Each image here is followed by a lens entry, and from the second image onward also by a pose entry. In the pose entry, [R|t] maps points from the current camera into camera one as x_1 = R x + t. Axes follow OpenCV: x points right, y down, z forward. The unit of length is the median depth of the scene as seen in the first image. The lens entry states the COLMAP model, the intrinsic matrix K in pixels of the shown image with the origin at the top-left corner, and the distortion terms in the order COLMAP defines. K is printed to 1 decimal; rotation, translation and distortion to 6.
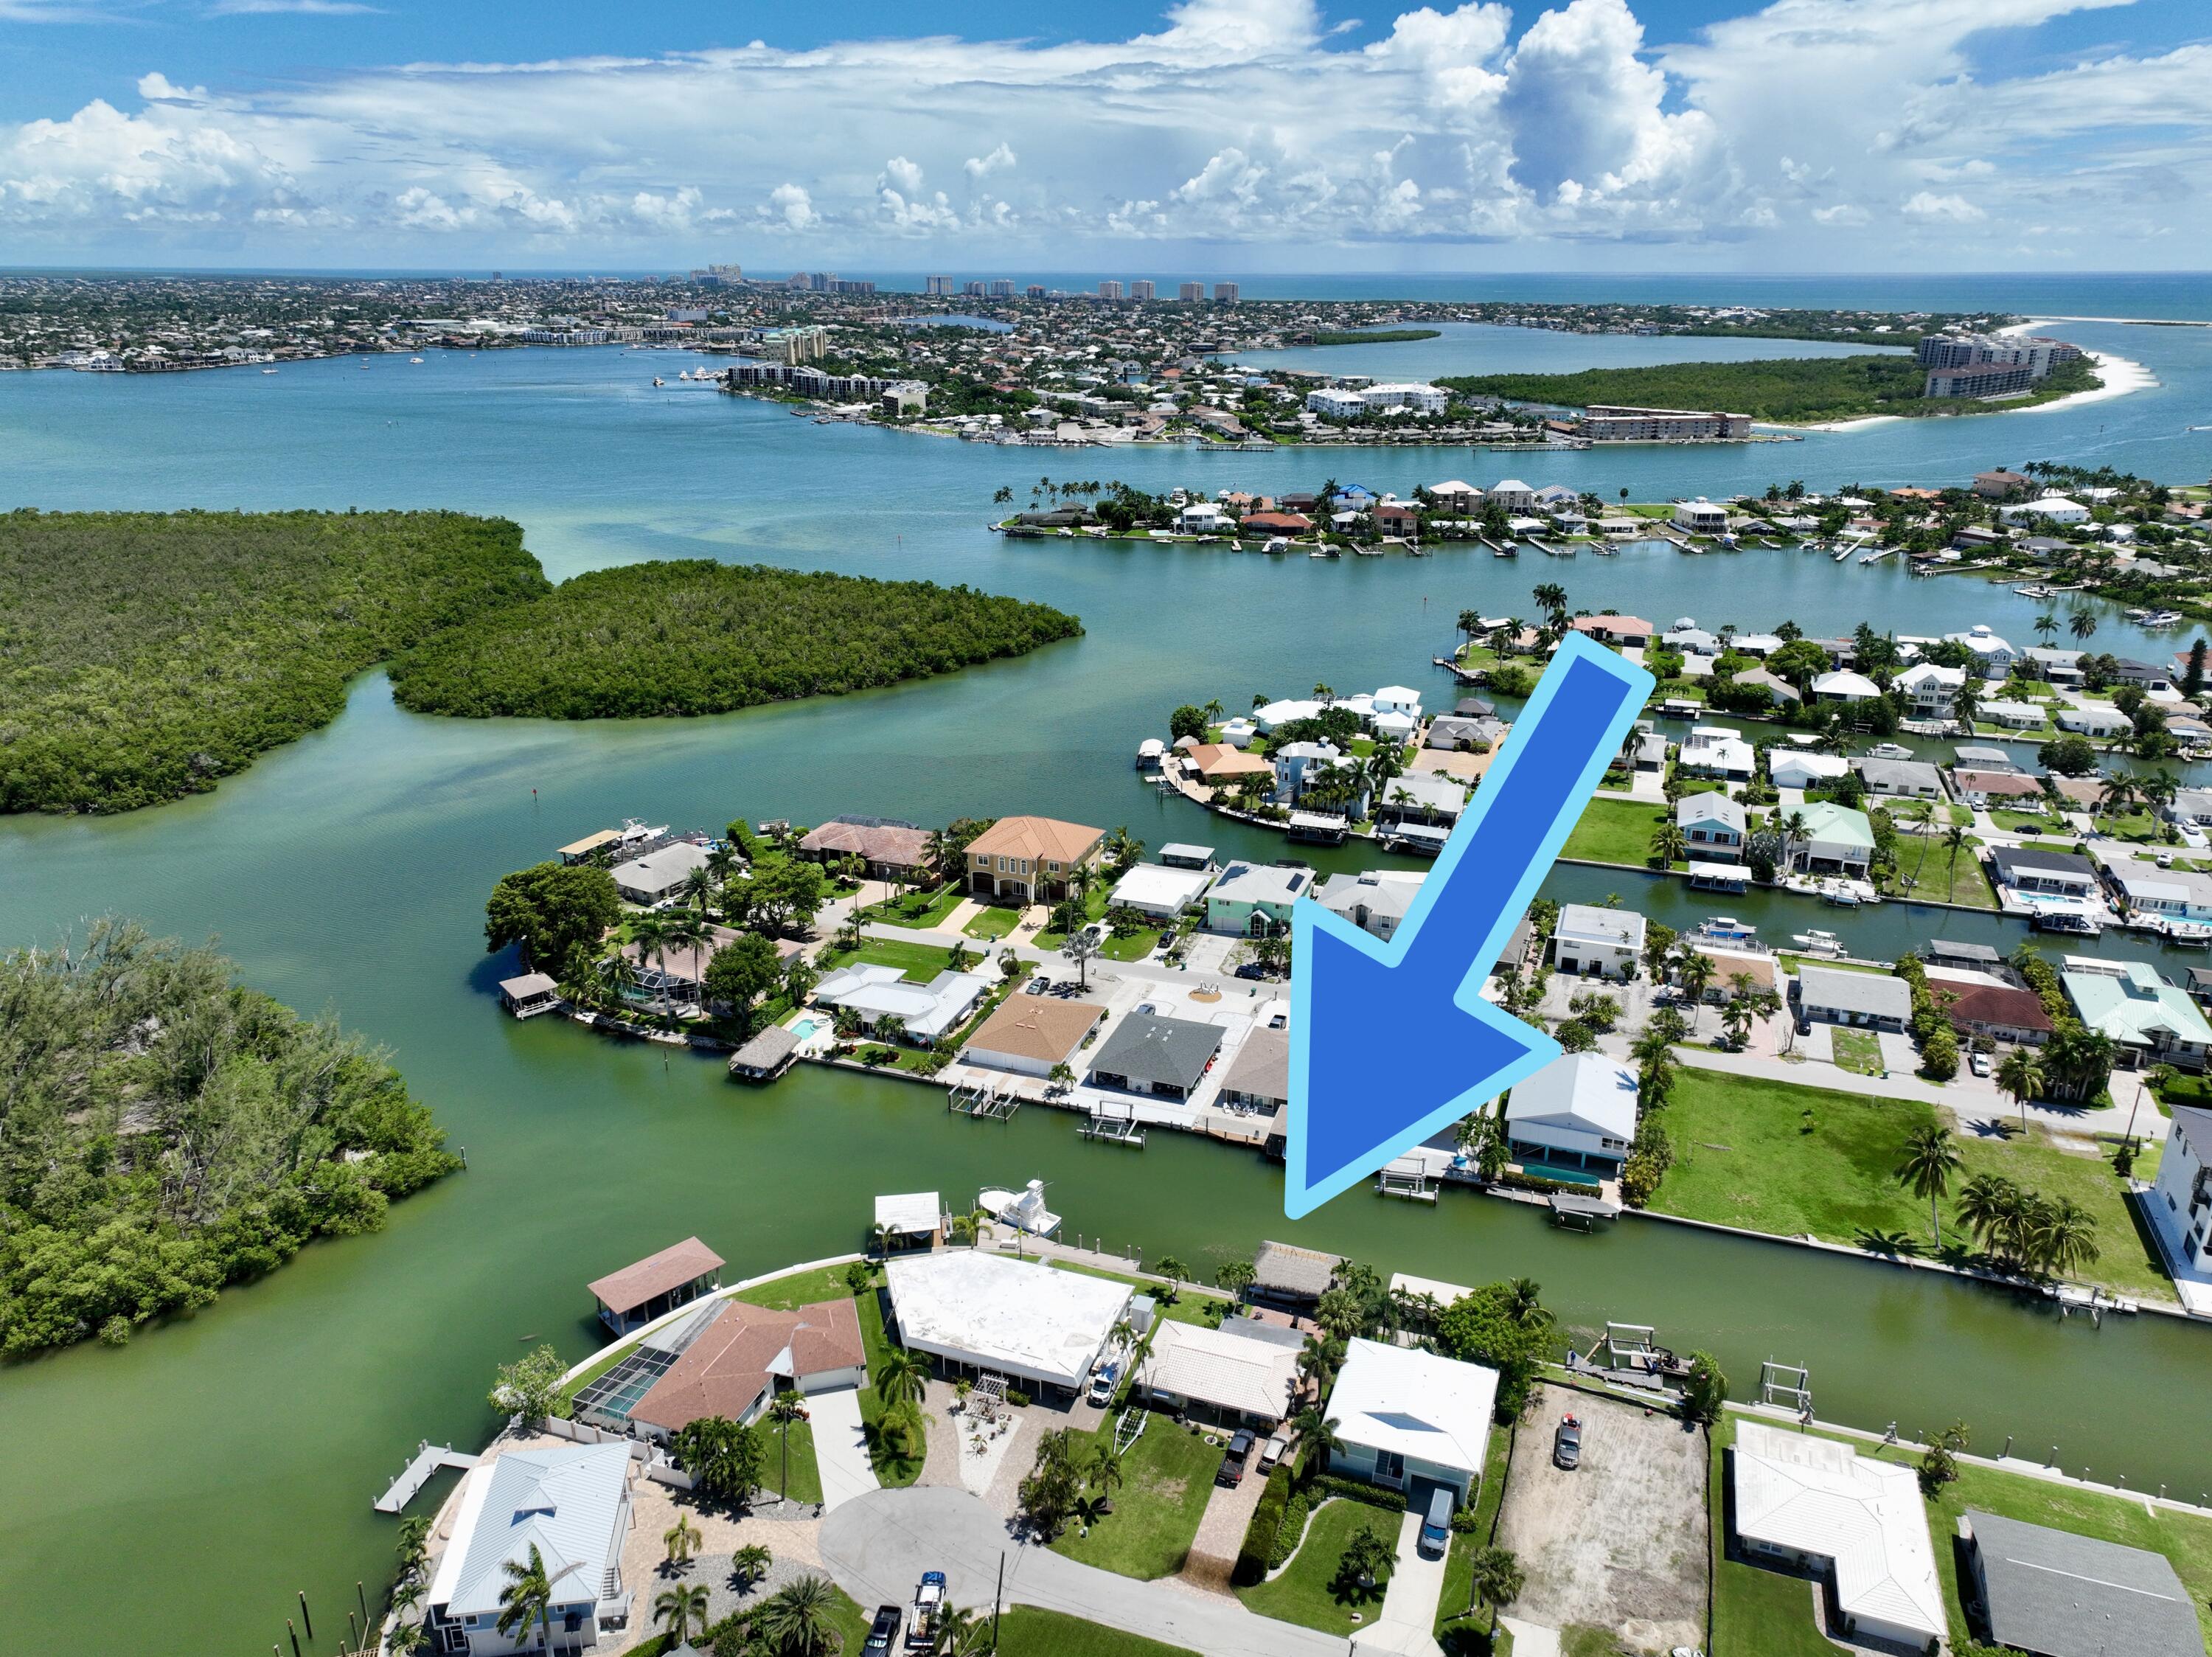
lens RADIAL K [[1538.1, 0, 1115.5], [0, 1538.1, 837.0], [0, 0, 1]] dist [-0.004297, 0.025344]
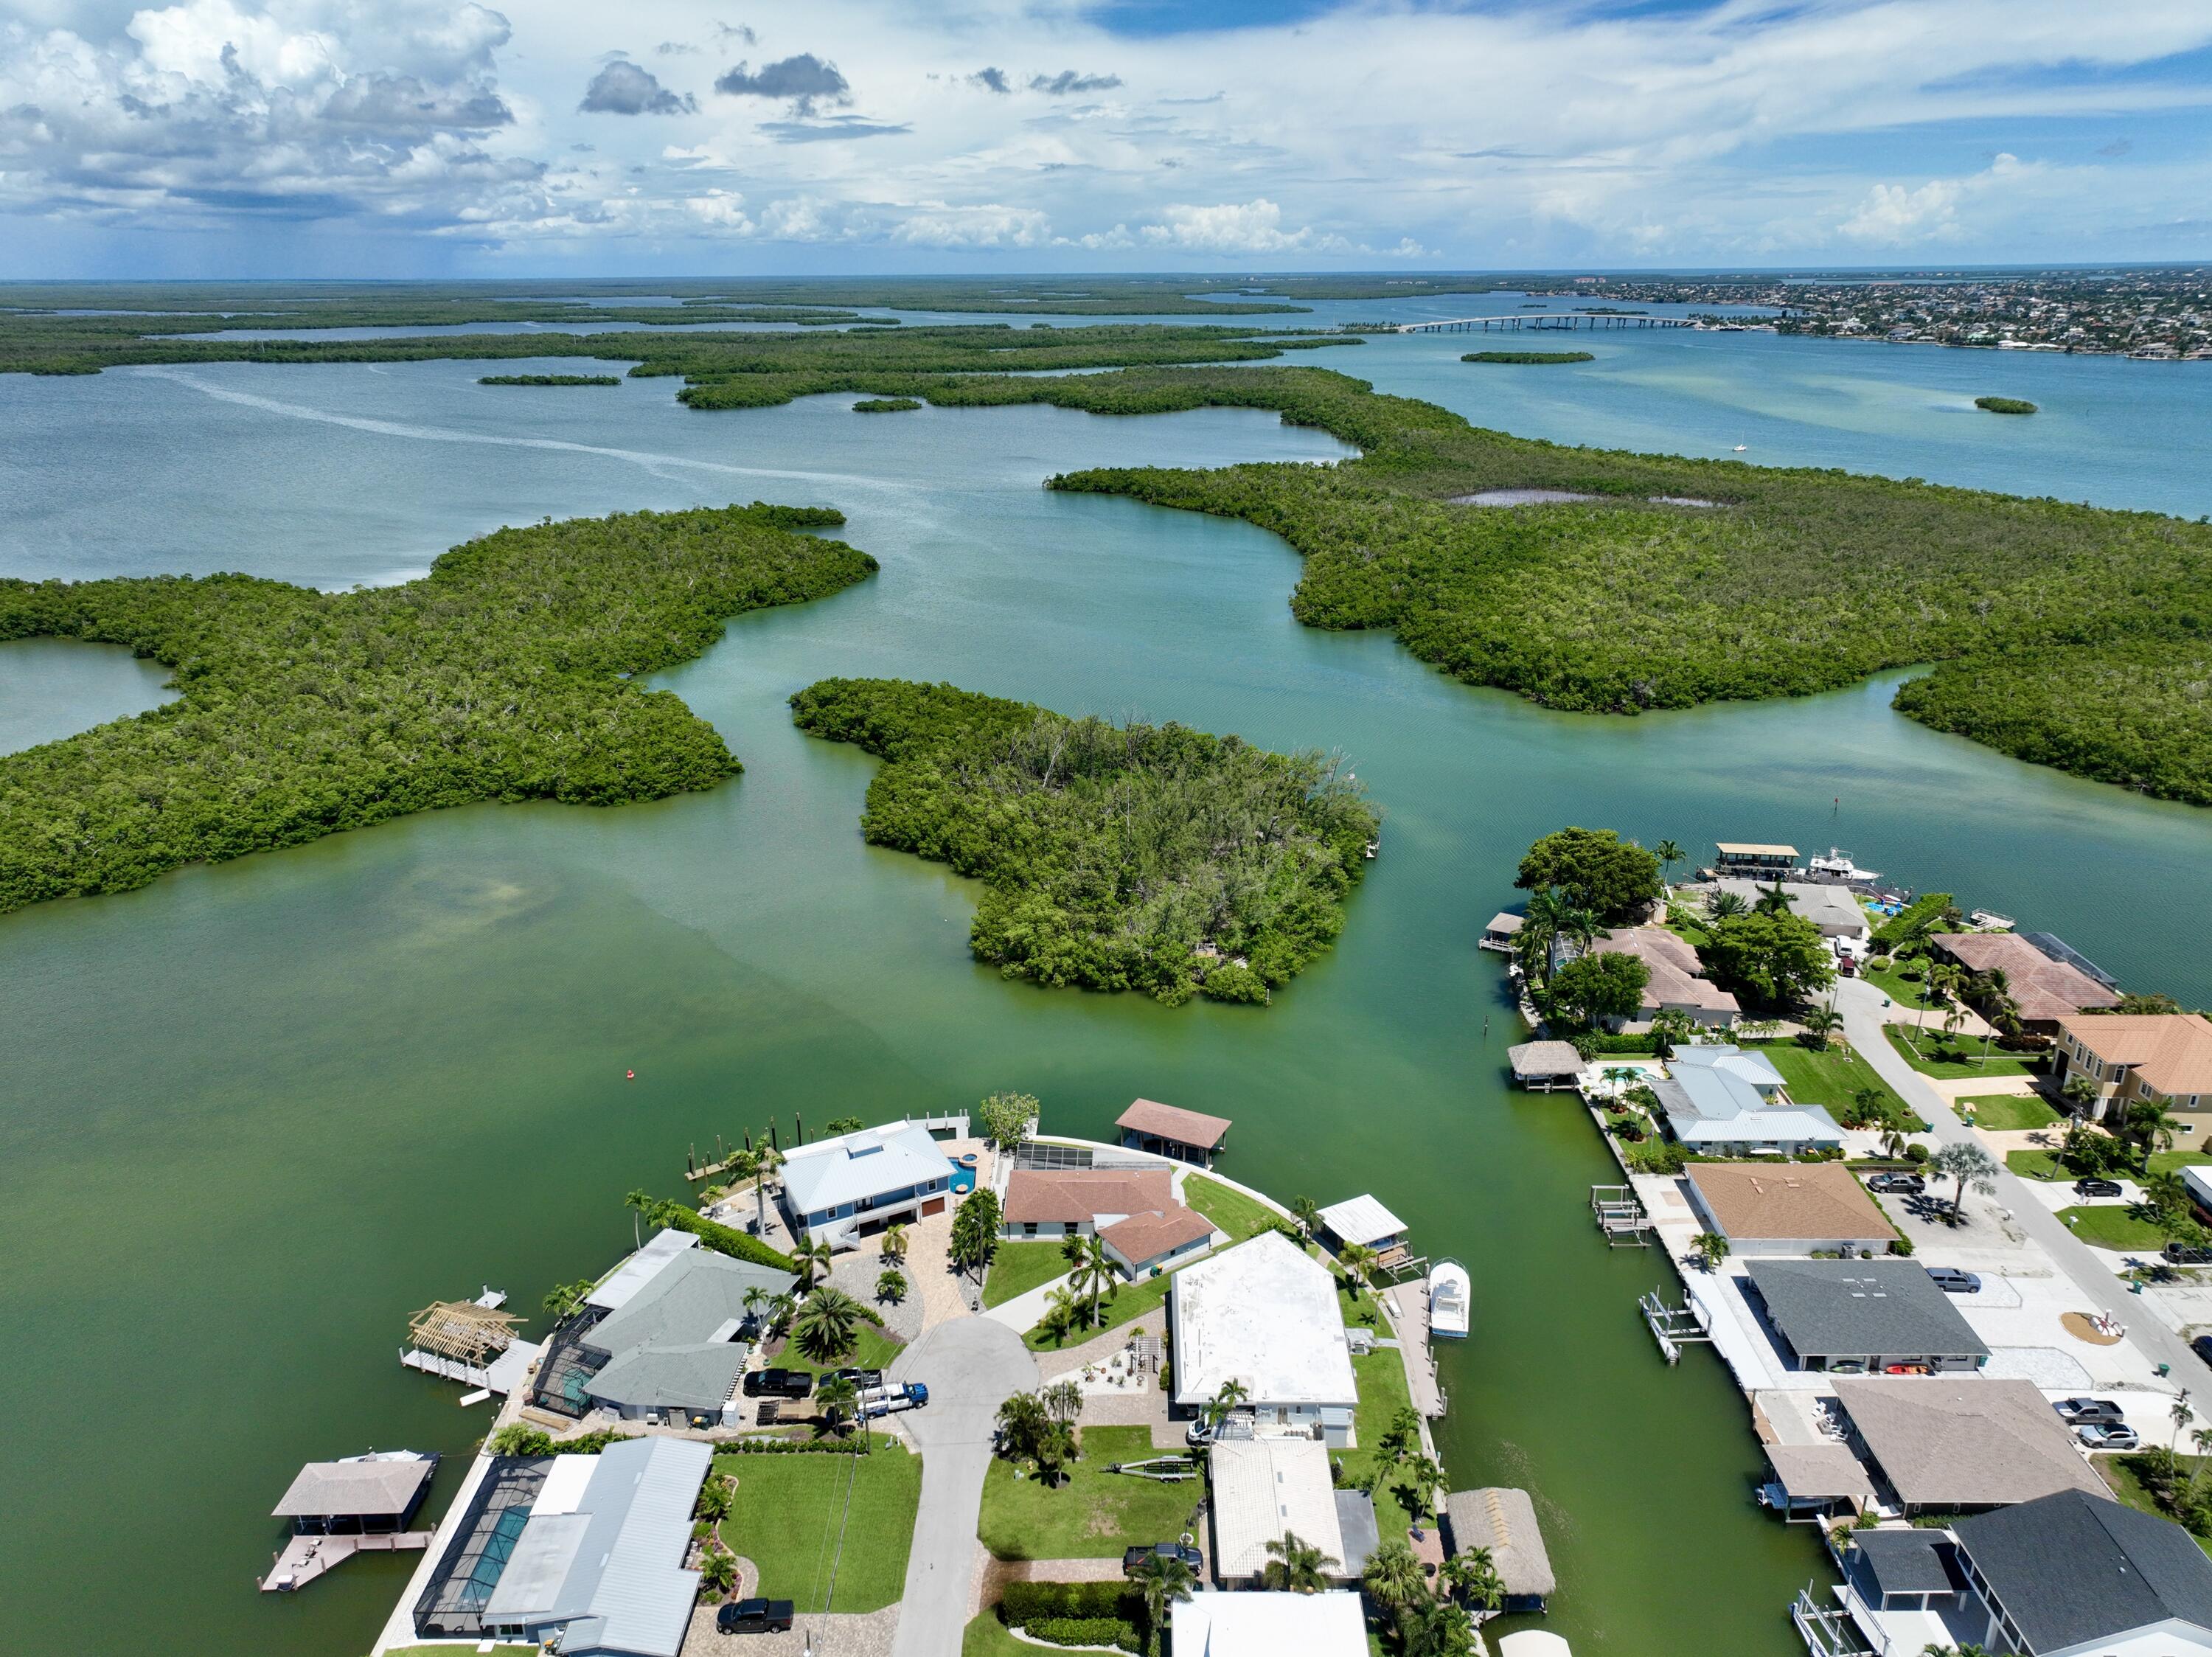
lens RADIAL K [[1538.1, 0, 1115.5], [0, 1538.1, 837.0], [0, 0, 1]] dist [-0.004297, 0.025344]
pose [[0.327278, 0.323319, -0.887893, 0.473929], [-0.320628, 0.921892, 0.217516, -0.107649], [0.888868, 0.213495, 0.405380, 0.348782]]
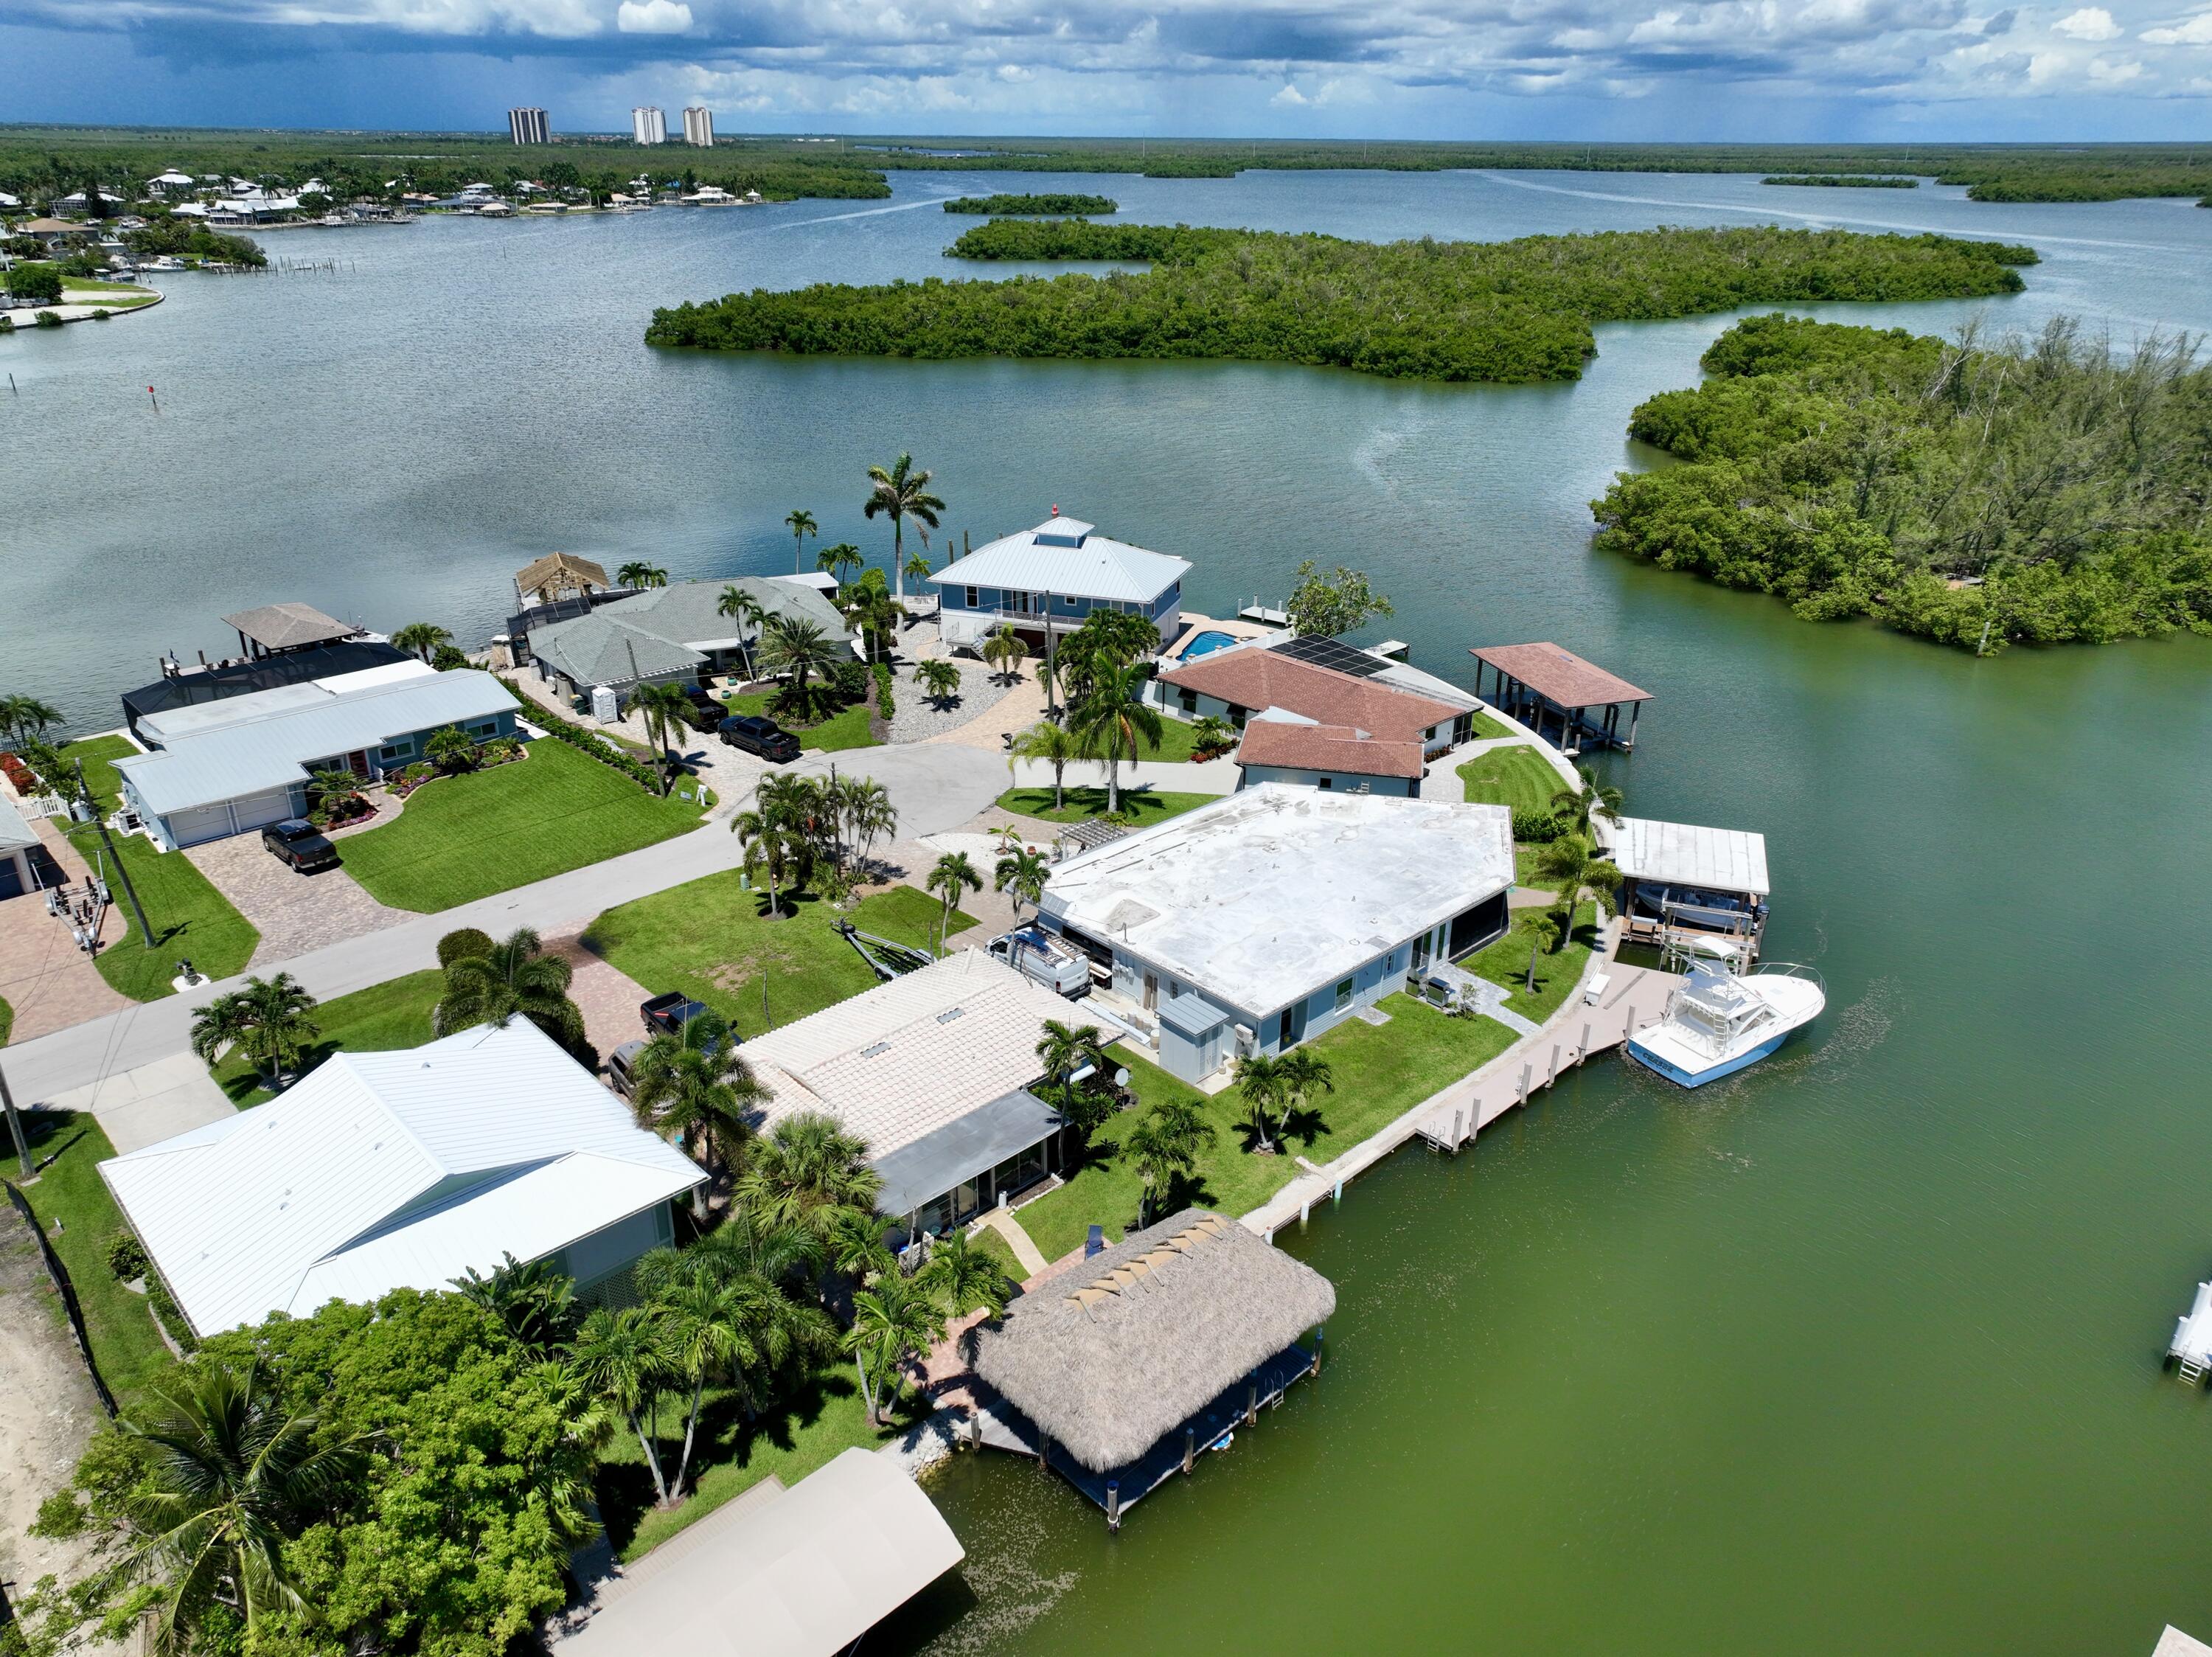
lens RADIAL K [[1538.1, 0, 1115.5], [0, 1538.1, 837.0], [0, 0, 1]] dist [-0.004297, 0.025344]
pose [[-0.445142, 0.367624, -0.816518, 0.250269], [-0.319630, 0.786543, 0.528381, 0.045254], [0.836472, 0.496188, -0.232620, 0.782448]]
